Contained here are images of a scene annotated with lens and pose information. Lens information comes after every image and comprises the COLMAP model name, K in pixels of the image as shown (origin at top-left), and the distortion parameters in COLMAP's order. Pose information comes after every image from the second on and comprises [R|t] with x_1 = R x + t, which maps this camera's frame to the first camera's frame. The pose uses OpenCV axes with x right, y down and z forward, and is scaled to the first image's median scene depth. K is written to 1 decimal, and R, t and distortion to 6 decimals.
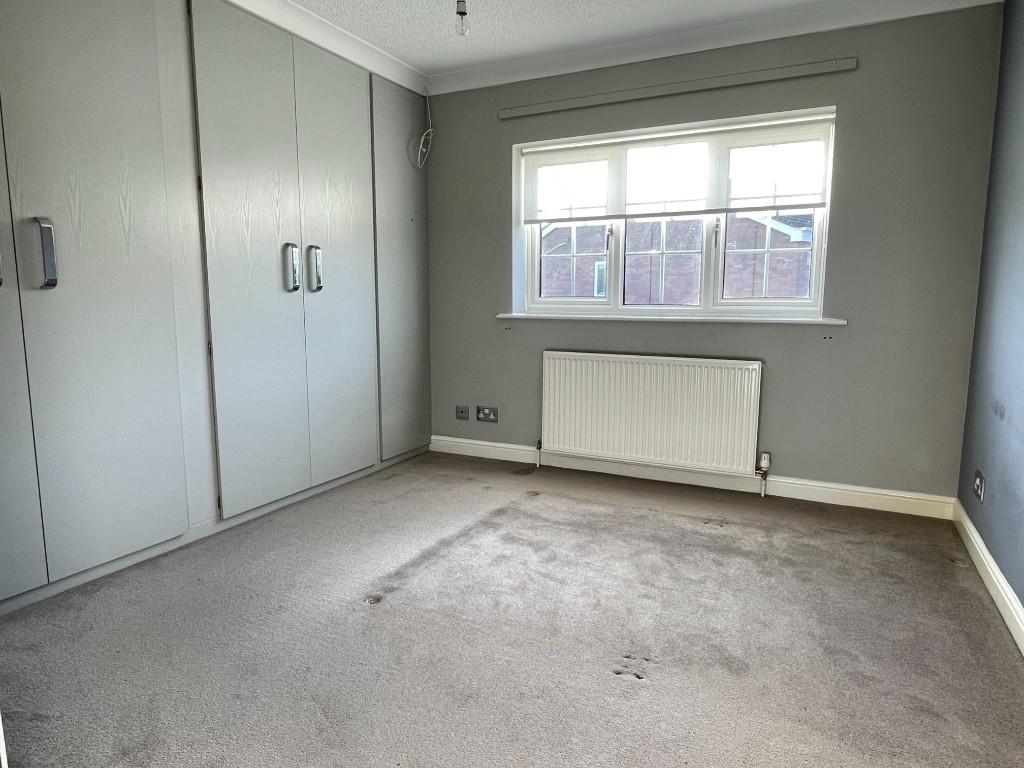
lens RADIAL K [[639.5, 0, 512.0], [0, 639.5, 384.0], [0, 0, 1]] dist [0.003129, 0.001127]
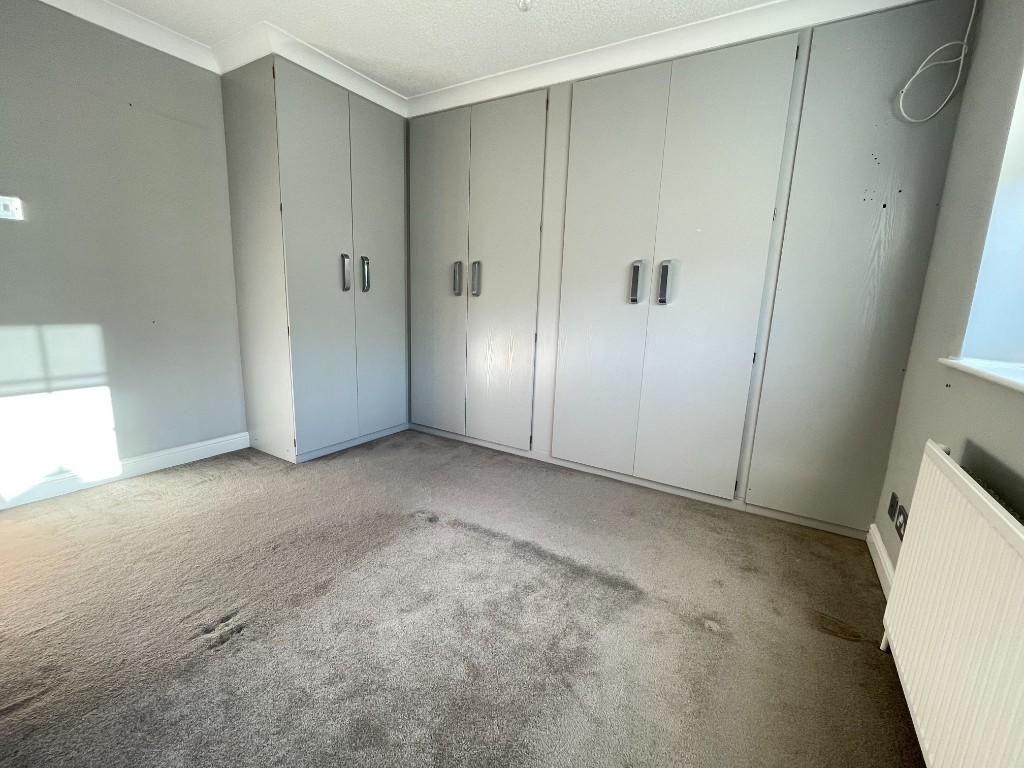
lens RADIAL K [[442.3, 0, 512.0], [0, 442.3, 384.0], [0, 0, 1]] dist [-0.000413, 0.000055]
pose [[-0.082480, 0.181655, -0.979897, 0.502135], [-0.180095, 0.964343, 0.193931, -0.124994], [0.980185, 0.192470, -0.046824, 0.891777]]
